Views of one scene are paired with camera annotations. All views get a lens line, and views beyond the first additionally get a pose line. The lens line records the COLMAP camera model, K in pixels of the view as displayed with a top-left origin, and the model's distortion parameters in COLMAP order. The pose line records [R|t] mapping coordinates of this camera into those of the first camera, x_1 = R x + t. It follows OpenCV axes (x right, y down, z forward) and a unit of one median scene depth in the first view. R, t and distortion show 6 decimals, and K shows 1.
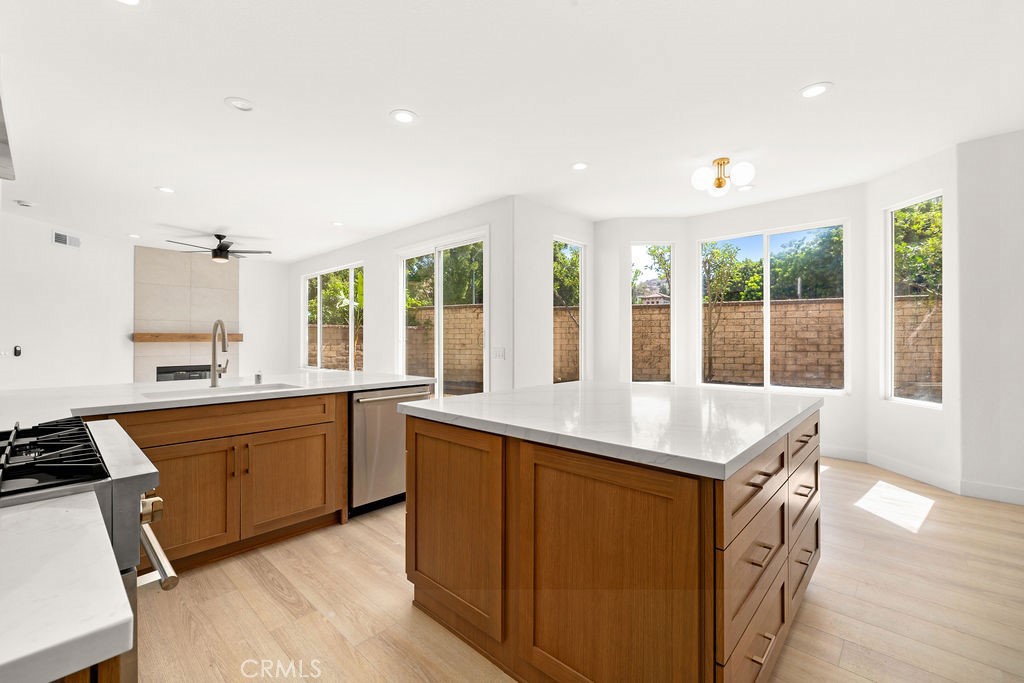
lens RADIAL K [[433.3, 0, 504.8], [0, 433.3, 336.6], [0, 0, 1]] dist [-0.000011, 0.001176]
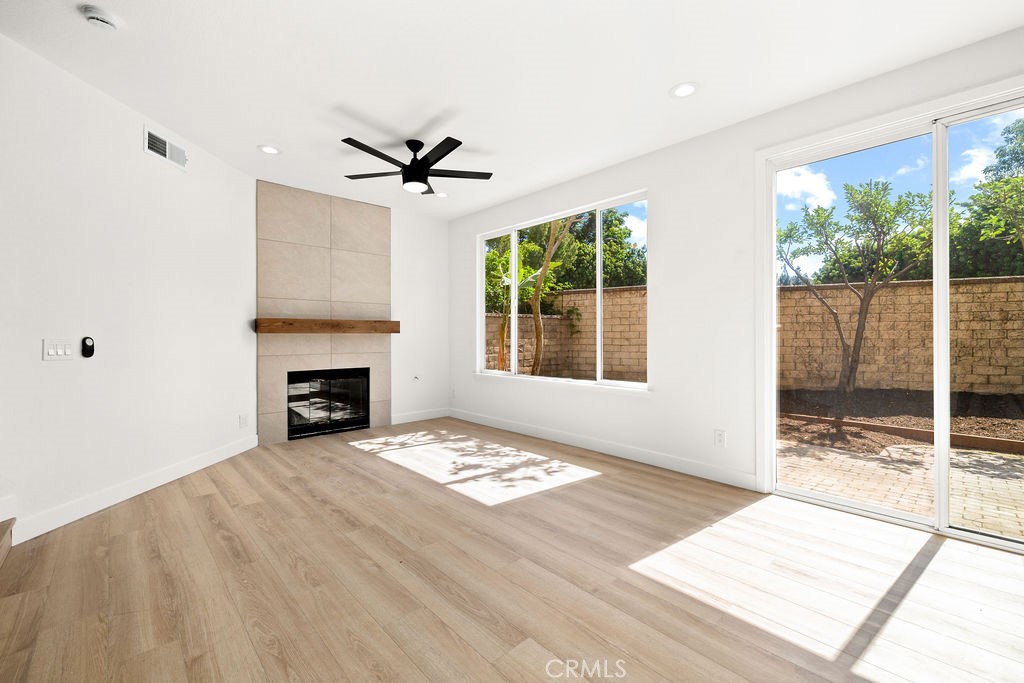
lens RADIAL K [[433.3, 0, 501.3], [0, 433.3, 336.4], [0, 0, 1]] dist [-0.000011, 0.001176]
pose [[0.996877, -0.000330, -0.078968, -0.420663], [0.000999, 0.999964, 0.008431, 0.011873], [0.078962, -0.008484, 0.996841, 0.373097]]
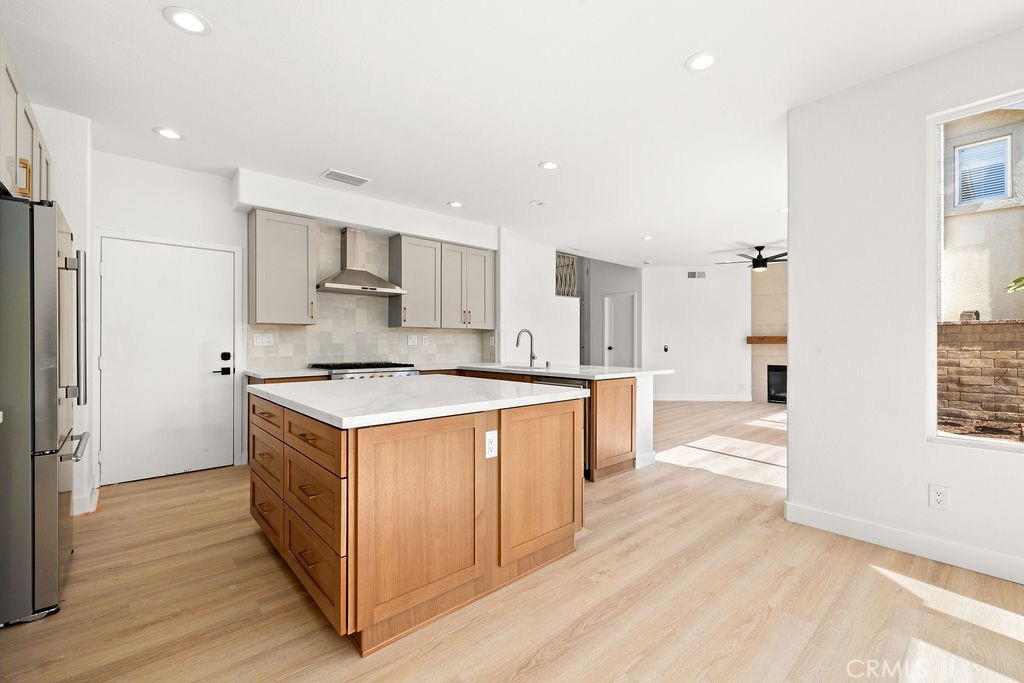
lens RADIAL K [[433.3, 0, 511.8], [0, 433.3, 343.9], [0, 0, 1]] dist [-0.000011, 0.001176]
pose [[-0.088822, 0.002122, -0.996045, 0.415775], [0.005217, 0.999985, 0.001665, 0.006742], [0.996034, -0.005048, -0.088832, 0.395423]]
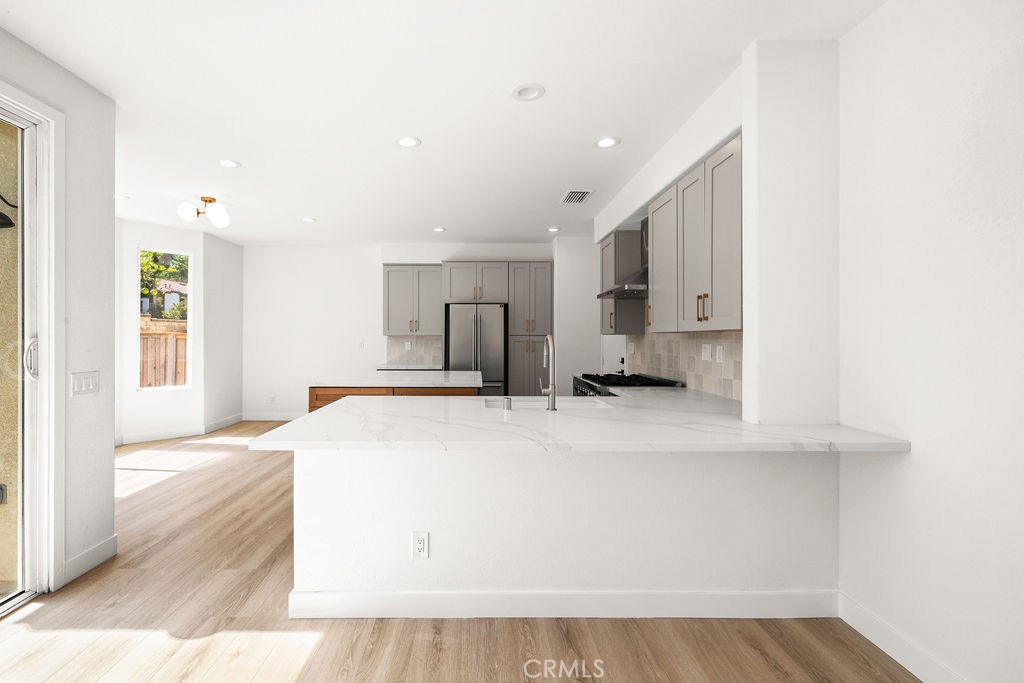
lens RADIAL K [[433.3, 0, 481.1], [0, 433.3, 341.8], [0, 0, 1]] dist [-0.000011, 0.001176]
pose [[-0.690272, -0.008224, 0.723503, -0.442826], [-0.007087, 0.999964, 0.004605, -0.010246], [-0.723515, -0.001948, -0.690306, 0.630996]]
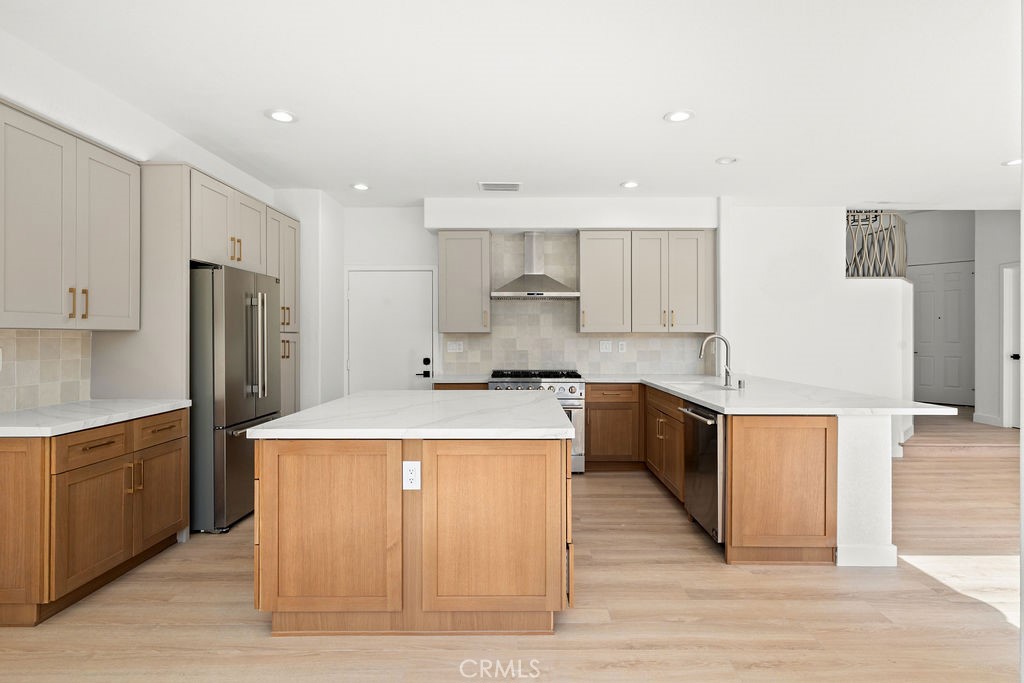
lens RADIAL K [[499.0, 0, 521.5], [0, 499.0, 339.2], [0, 0, 1]] dist [-0.000651, 0.002115]
pose [[-0.730328, 0.001391, -0.683096, 0.299679], [0.004246, 0.999988, -0.002503, -0.008604], [0.683084, -0.004728, -0.730325, 0.614448]]
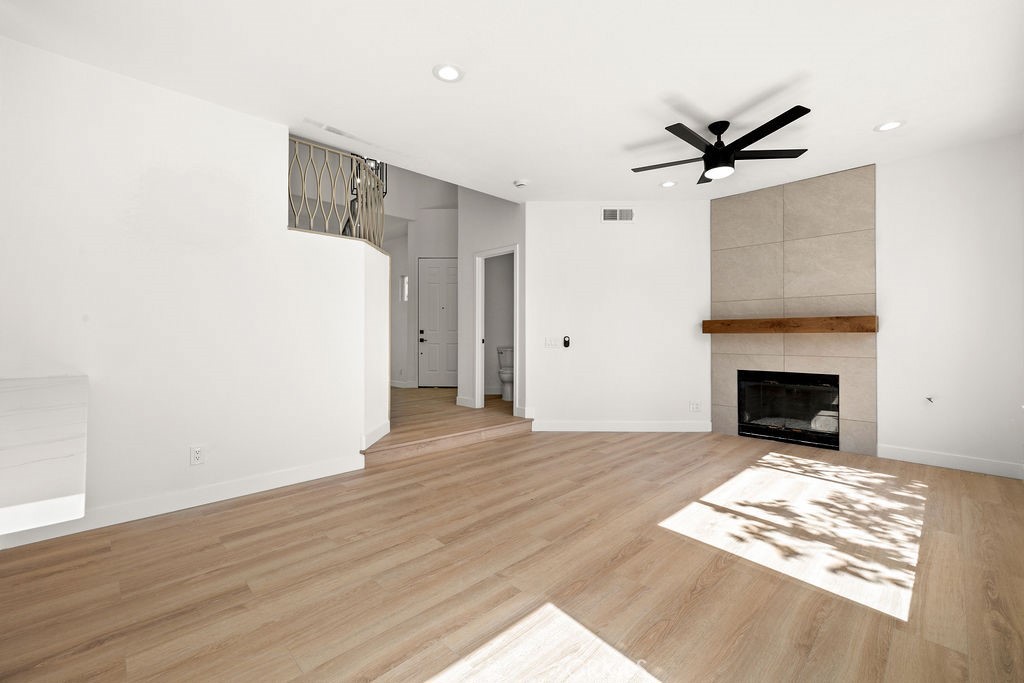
lens RADIAL K [[433.3, 0, 515.5], [0, 433.3, 333.6], [0, 0, 1]] dist [-0.000011, 0.001176]
pose [[-0.038133, -0.002919, -0.999268, -0.111744], [0.006318, 0.999975, -0.003162, 0.012667], [0.999253, -0.006434, -0.038113, 0.653562]]
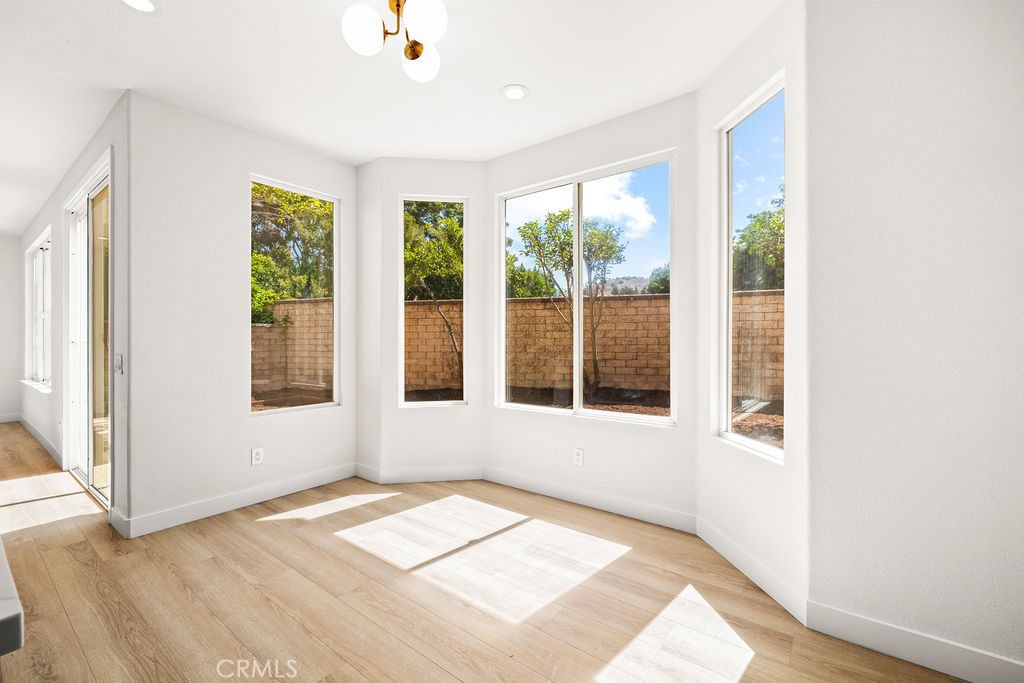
lens RADIAL K [[433.3, 0, 507.1], [0, 433.3, 340.8], [0, 0, 1]] dist [-0.000011, 0.001176]
pose [[0.995273, -0.001542, 0.097108, 0.282544], [0.000576, 0.999950, 0.009972, 0.001486], [-0.097119, -0.009869, 0.995224, 0.227135]]
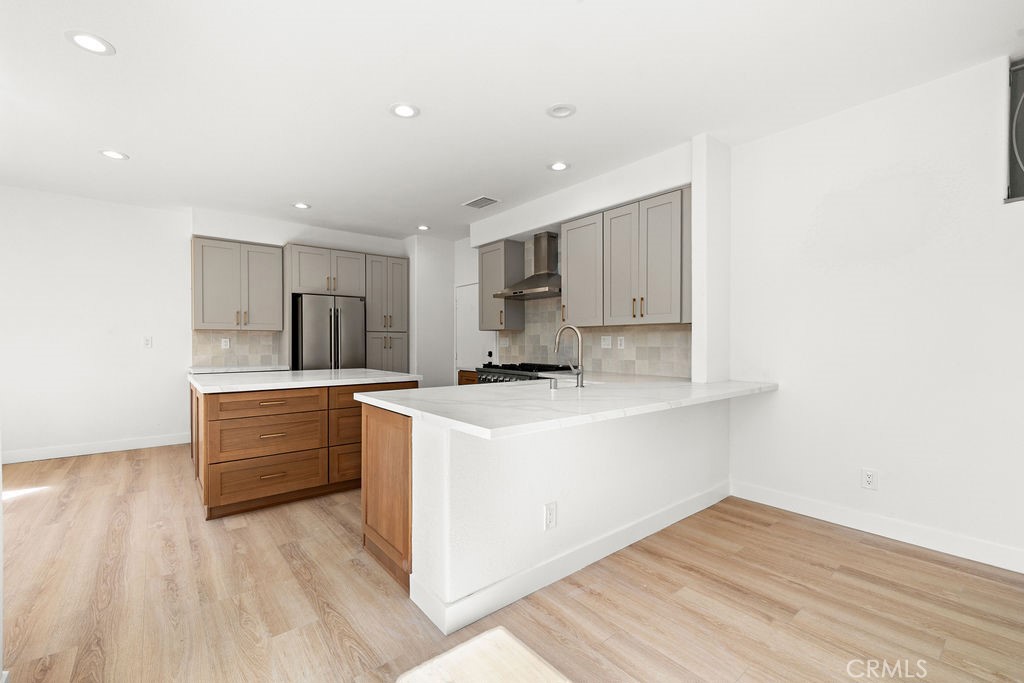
lens RADIAL K [[433.3, 0, 504.1], [0, 433.3, 347.8], [0, 0, 1]] dist [-0.000011, 0.001176]
pose [[-0.990386, -0.003522, 0.138290, -0.230368], [-0.002769, 0.999980, 0.005642, 0.005440], [-0.138307, 0.005205, -0.990376, 0.760241]]
